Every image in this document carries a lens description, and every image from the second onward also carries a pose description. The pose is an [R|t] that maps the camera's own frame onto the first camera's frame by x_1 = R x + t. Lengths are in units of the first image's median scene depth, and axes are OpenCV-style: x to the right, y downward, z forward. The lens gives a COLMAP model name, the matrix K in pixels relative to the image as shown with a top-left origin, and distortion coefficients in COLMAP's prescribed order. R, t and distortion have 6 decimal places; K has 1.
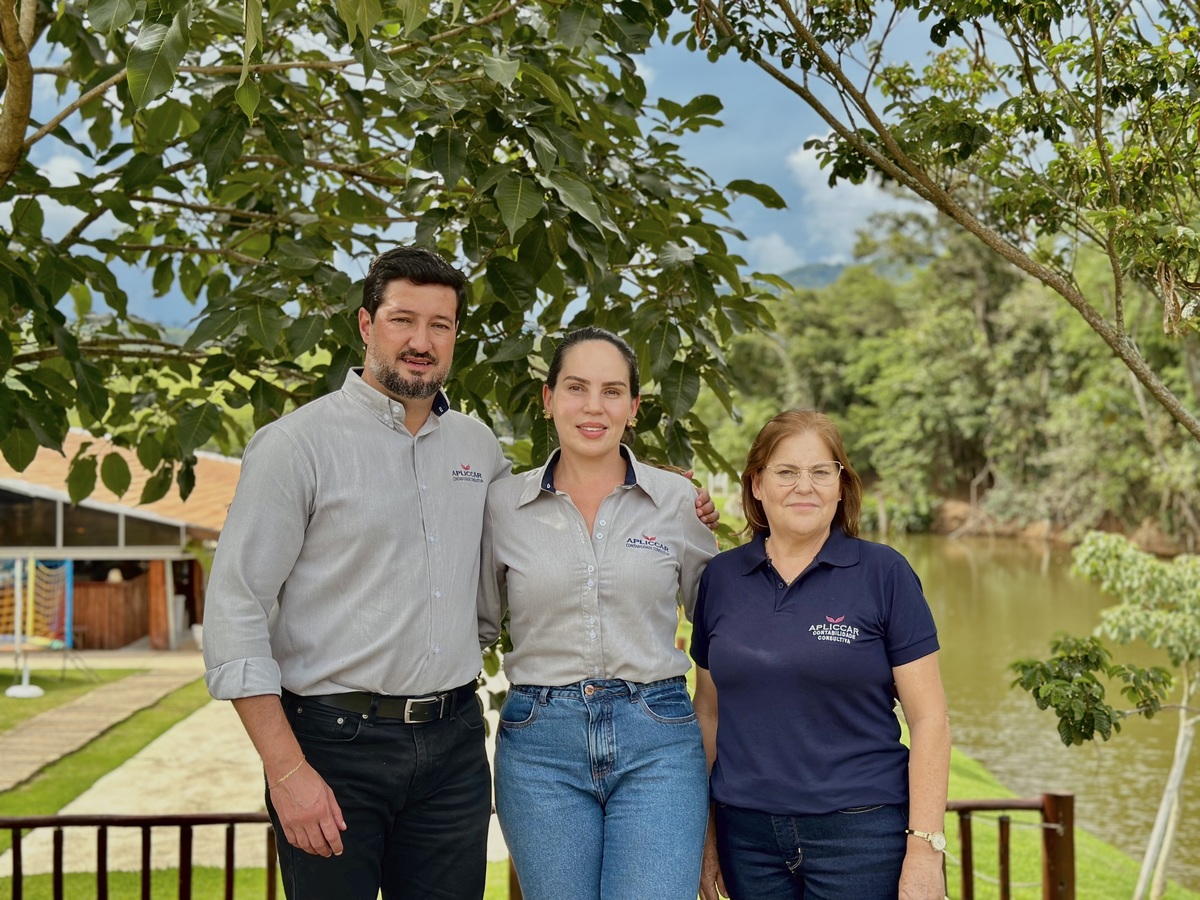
lens RADIAL K [[1674.1, 0, 654.7], [0, 1674.1, 420.7], [0, 0, 1]] dist [-0.018131, 0.000000]
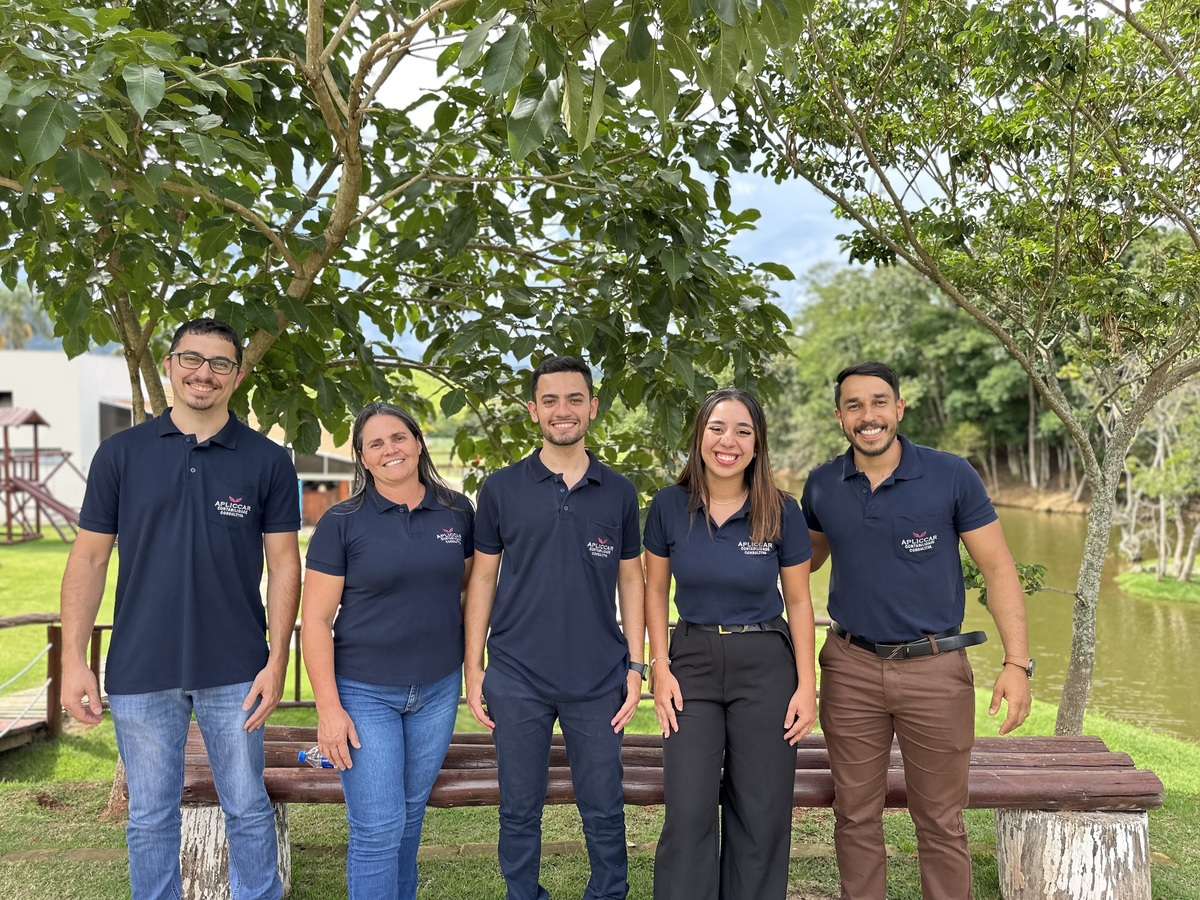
lens RADIAL K [[840.1, 0, 600.6], [0, 840.1, 448.0], [0, 0, 1]] dist [-0.025819, 0.006107]
pose [[0.999666, 0.015910, 0.020372, -0.123351], [-0.016696, 0.999099, 0.039012, 0.008957], [-0.019733, -0.039339, 0.999031, 0.153772]]
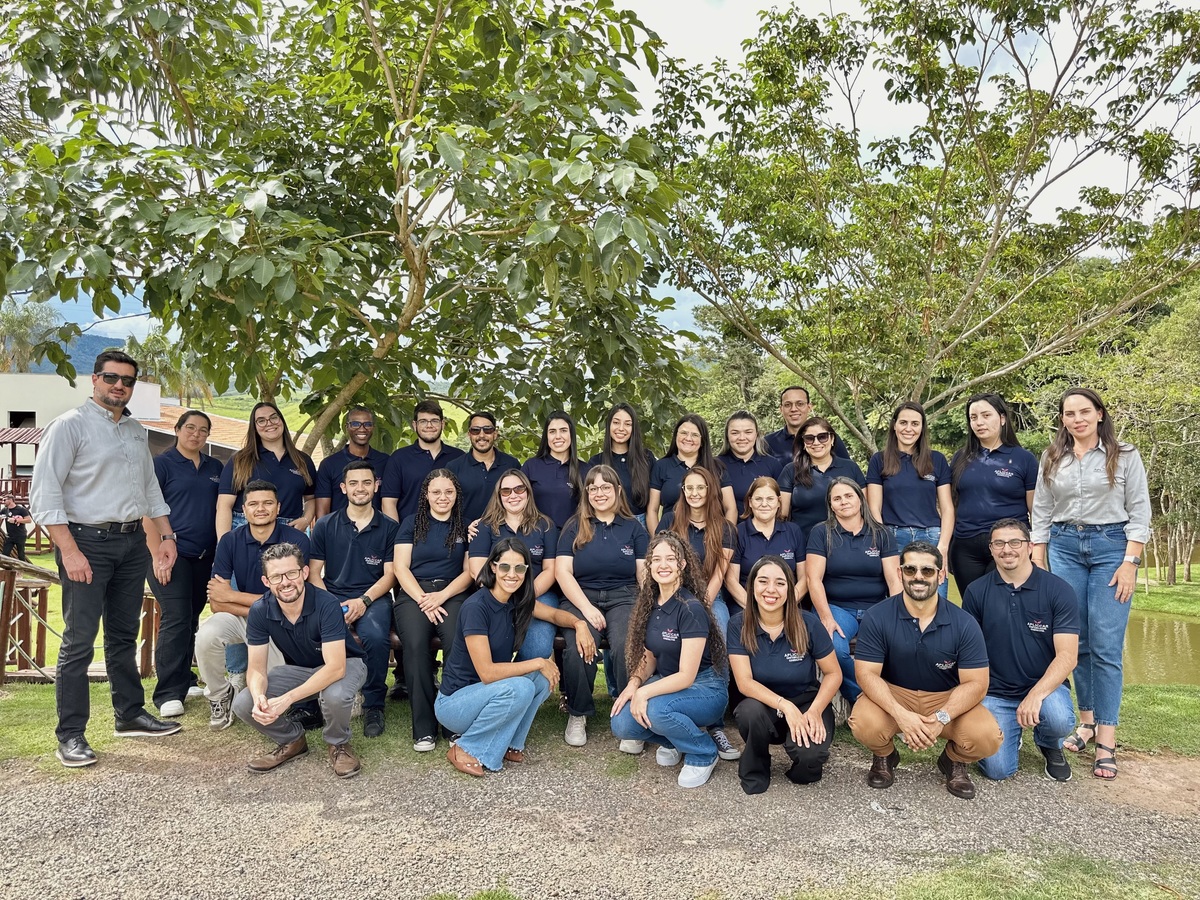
lens RADIAL K [[840.1, 0, 617.9], [0, 840.1, 457.4], [0, 0, 1]] dist [-0.025819, 0.006107]
pose [[0.998533, 0.017999, 0.051076, -0.101415], [-0.019221, 0.999538, 0.023545, 0.014415], [-0.050629, -0.024492, 0.998417, -0.254646]]
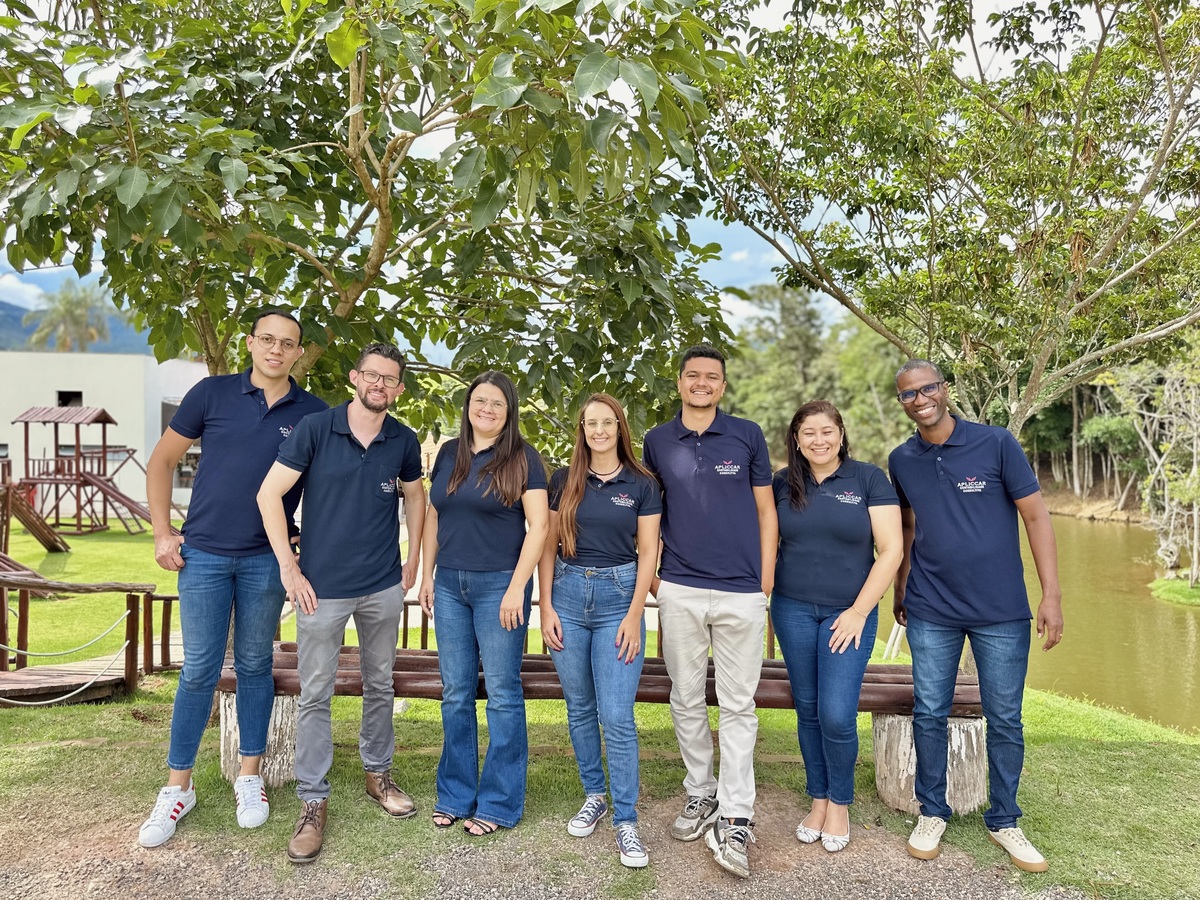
lens RADIAL K [[840.1, 0, 610.8], [0, 840.1, 445.2], [0, 0, 1]] dist [-0.025819, 0.006107]
pose [[0.999451, 0.024587, -0.022223, -0.061409], [-0.023879, 0.999215, 0.031597, 0.015422], [0.022983, -0.031049, 0.999254, -0.010786]]
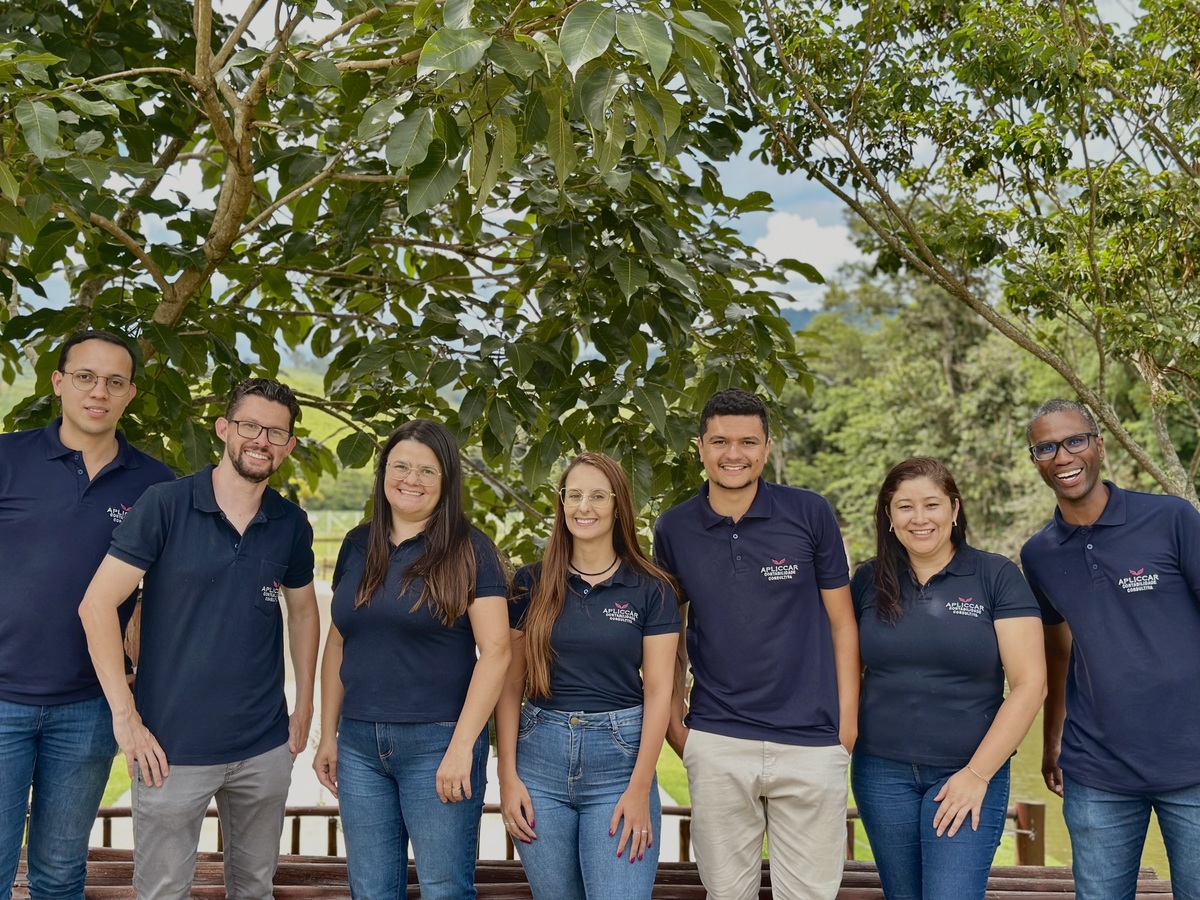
lens RADIAL K [[1674.1, 0, 595.6], [0, 1674.1, 459.4], [0, 0, 1]] dist [-0.018131, 0.000000]
pose [[0.999821, 0.015138, -0.011356, -0.071061], [-0.015170, 0.999881, -0.002722, 0.002819], [0.011313, 0.002894, 0.999932, -0.212880]]
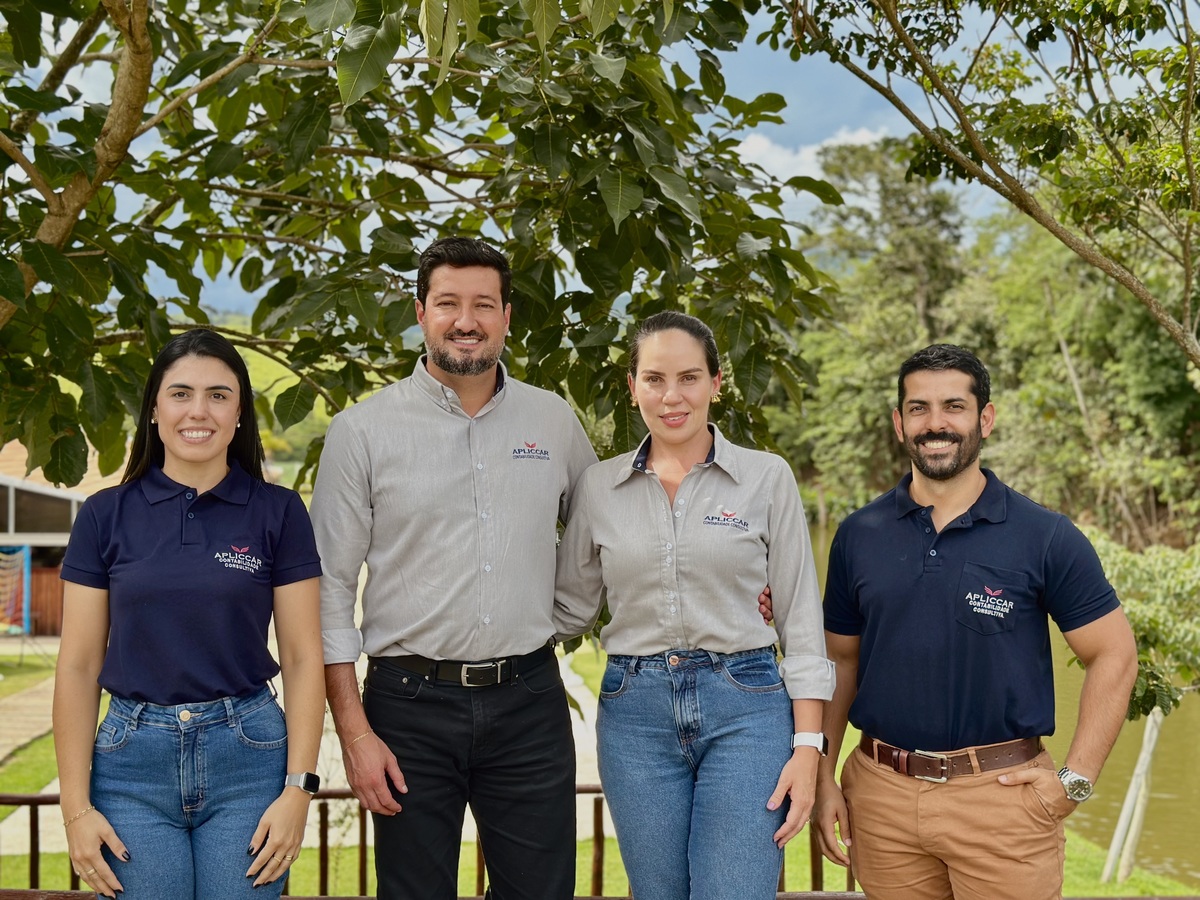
lens RADIAL K [[1674.1, 0, 614.7], [0, 1674.1, 450.8], [0, 0, 1]] dist [-0.018131, 0.000000]
pose [[0.999809, 0.007797, 0.017920, -0.077919], [-0.008198, 0.999715, 0.022438, 0.004751], [-0.017740, -0.022580, 0.999588, -0.038520]]
